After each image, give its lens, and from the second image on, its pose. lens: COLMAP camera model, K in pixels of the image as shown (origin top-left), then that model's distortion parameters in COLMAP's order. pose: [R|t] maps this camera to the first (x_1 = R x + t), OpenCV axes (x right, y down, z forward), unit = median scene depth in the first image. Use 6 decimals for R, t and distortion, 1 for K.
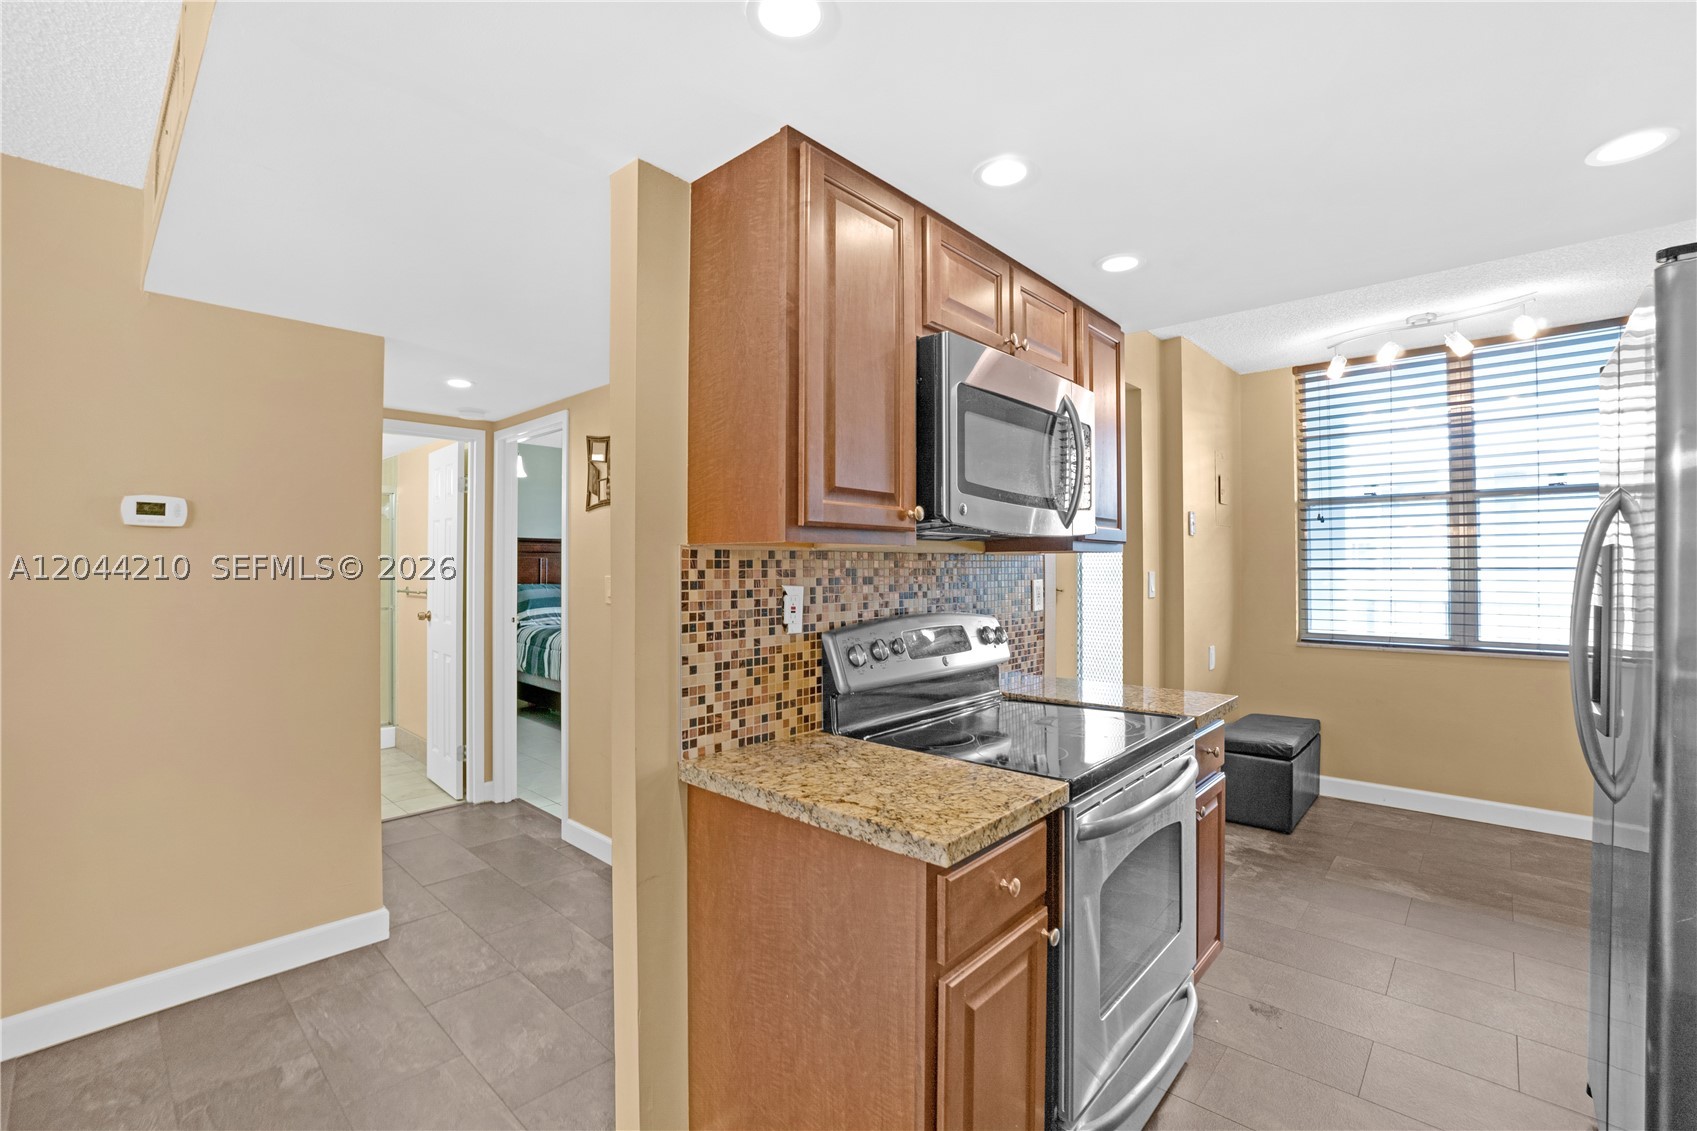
lens RADIAL K [[725.6, 0, 840.7], [0, 725.6, 562.5], [0, 0, 1]] dist [-0.046201, 0.005179]
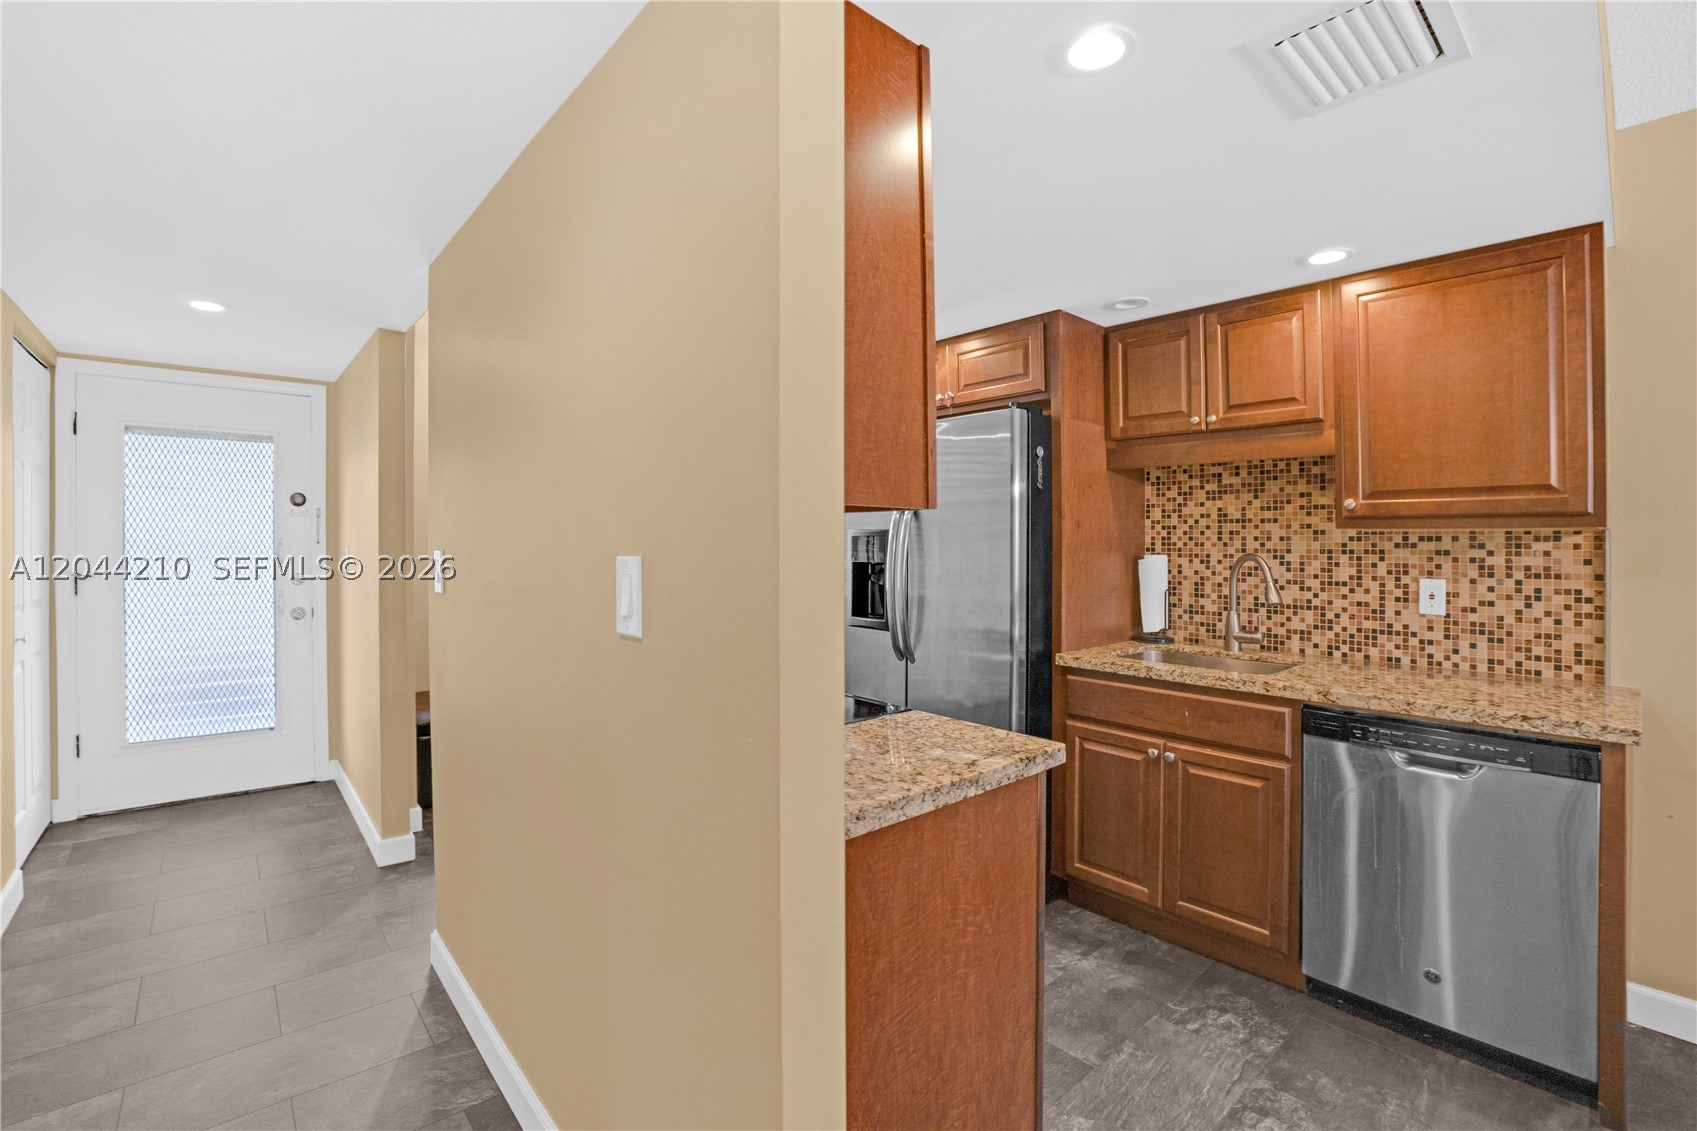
lens RADIAL K [[725.6, 0, 913.3], [0, 725.6, 544.1], [0, 0, 1]] dist [-0.046201, 0.005179]
pose [[0.072647, -0.002366, 0.997355, -0.092476], [-0.022308, 0.999743, 0.003997, 0.001011], [-0.997108, -0.022540, 0.072575, 0.089983]]
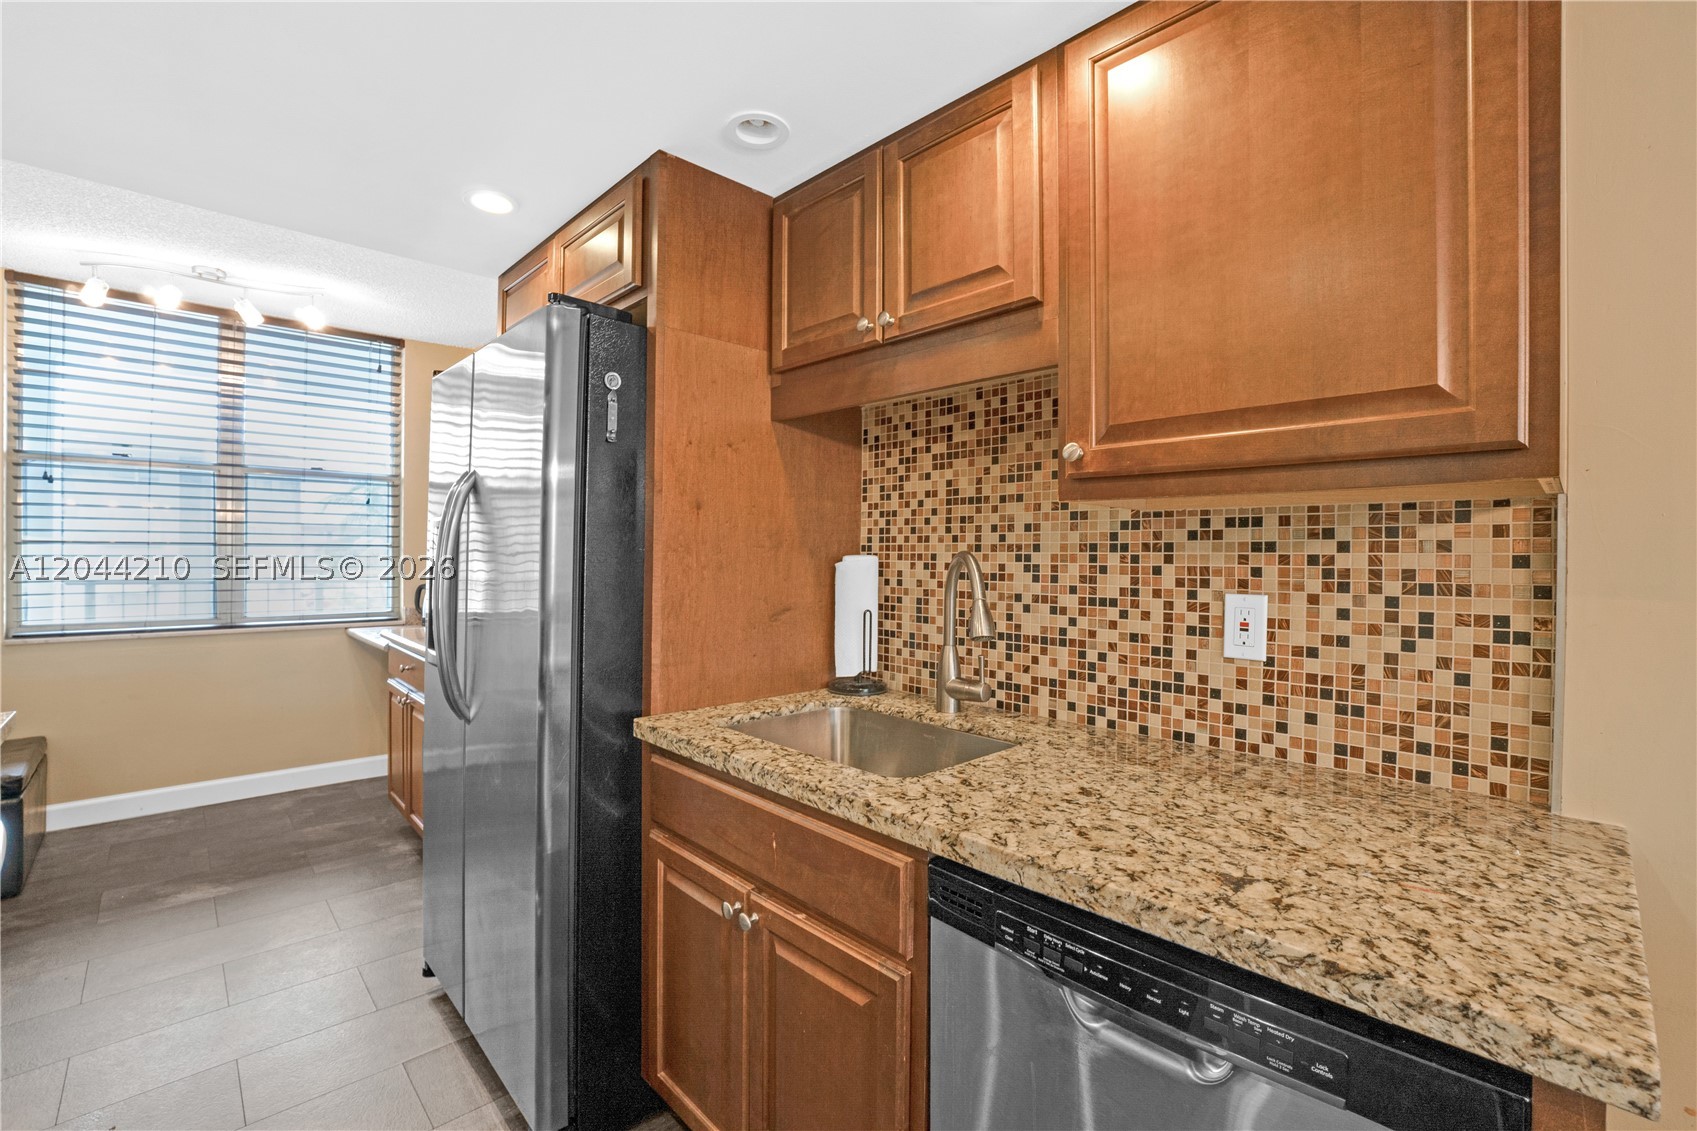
lens RADIAL K [[725.6, 0, 895.6], [0, 725.6, 568.4], [0, 0, 1]] dist [-0.046201, 0.005179]
pose [[0.043410, -0.018886, 0.998879, -0.049981], [-0.022430, 0.999551, 0.019874, 0.002028], [-0.998805, -0.023268, 0.042967, 0.053703]]
